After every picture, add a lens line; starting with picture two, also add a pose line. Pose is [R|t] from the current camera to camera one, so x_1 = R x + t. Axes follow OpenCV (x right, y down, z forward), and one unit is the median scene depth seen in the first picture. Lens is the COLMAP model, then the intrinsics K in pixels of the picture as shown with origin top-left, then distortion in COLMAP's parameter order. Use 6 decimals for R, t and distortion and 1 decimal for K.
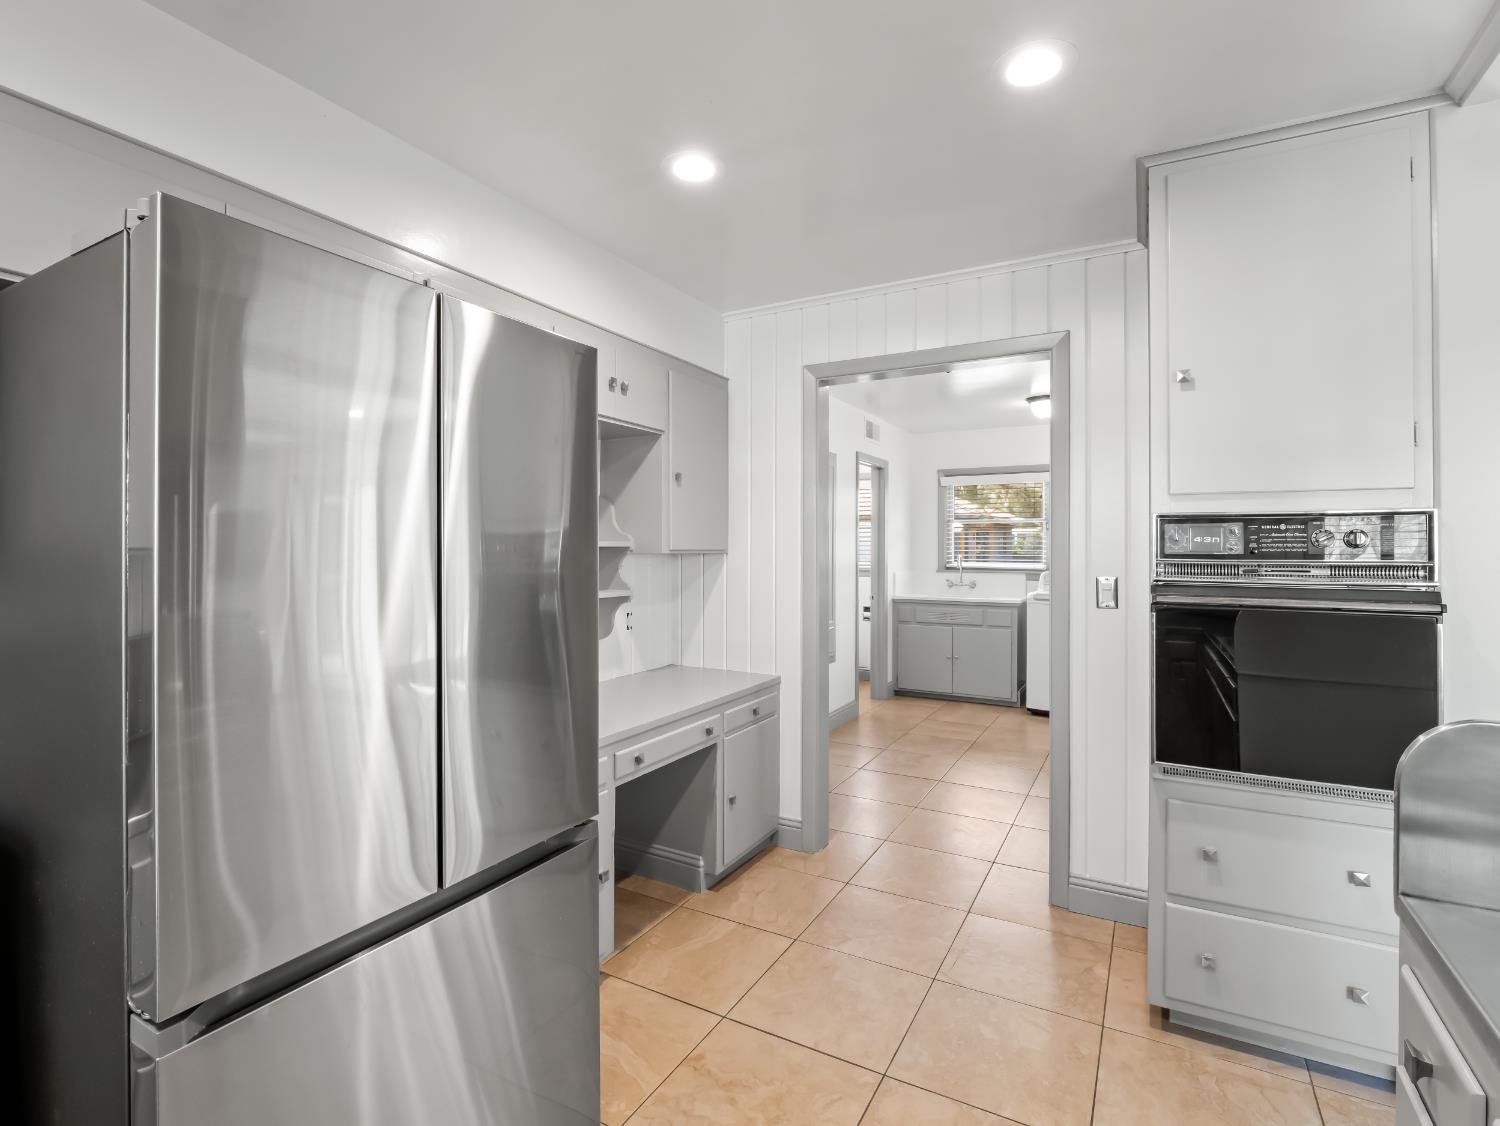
lens RADIAL K [[719.9, 0, 739.5], [0, 719.9, 551.2], [0, 0, 1]] dist [-0.015744, -0.000483]
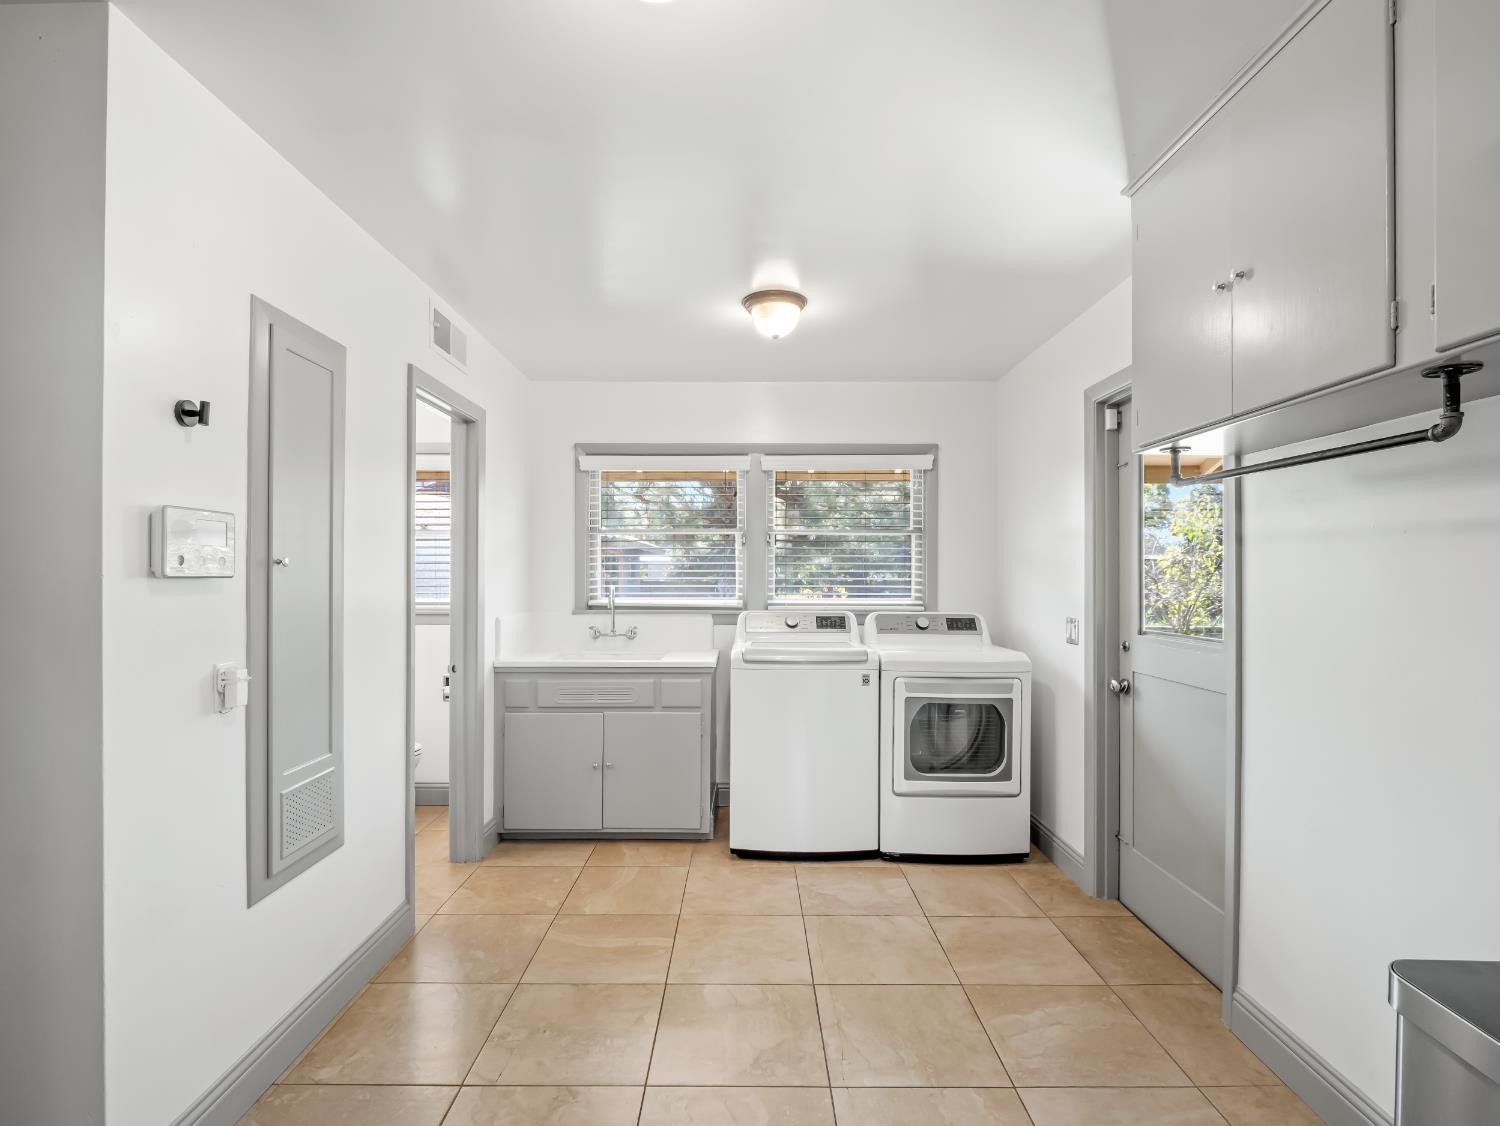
lens RADIAL K [[719.9, 0, 751.2], [0, 719.9, 571.2], [0, 0, 1]] dist [-0.015744, -0.000483]
pose [[0.864523, 0.003234, 0.502583, 0.109282], [0.002730, 0.999934, -0.011129, 0.000580], [-0.502586, 0.010993, 0.864457, 0.437838]]
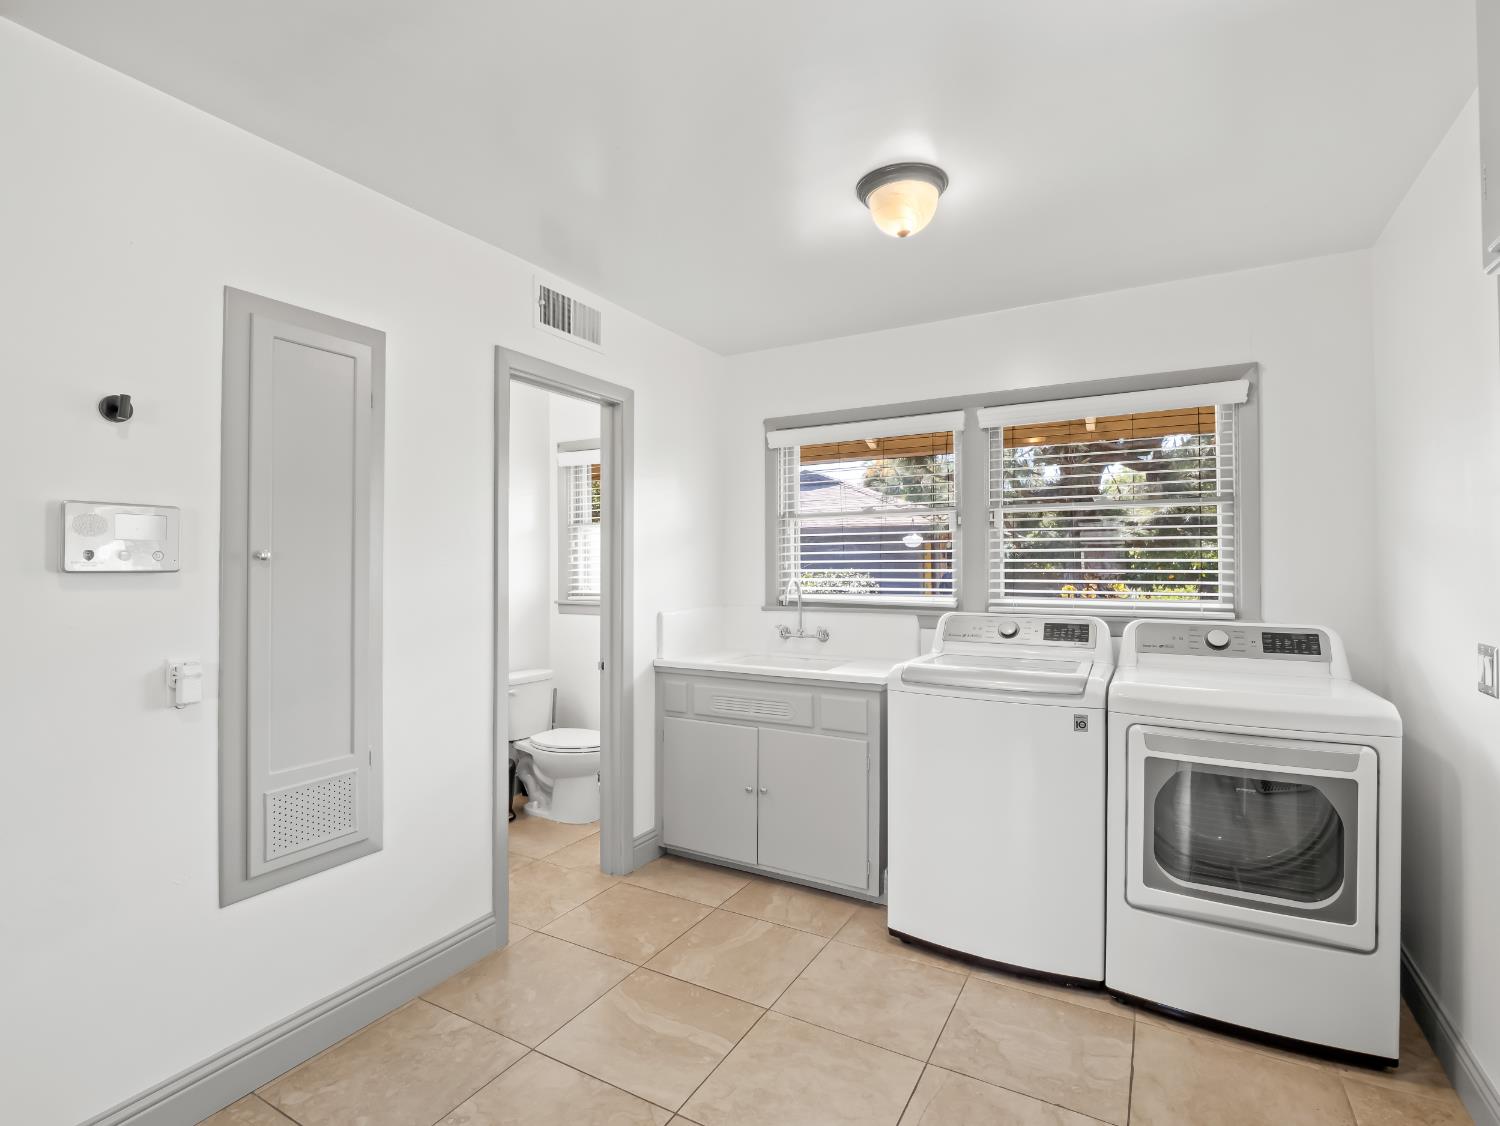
lens RADIAL K [[719.9, 0, 757.9], [0, 719.9, 556.5], [0, 0, 1]] dist [-0.015744, -0.000483]
pose [[0.999950, -0.003728, 0.009275, 0.285210], [0.003910, 0.999800, -0.019636, -0.000279], [-0.009200, 0.019672, 0.999764, 0.501118]]
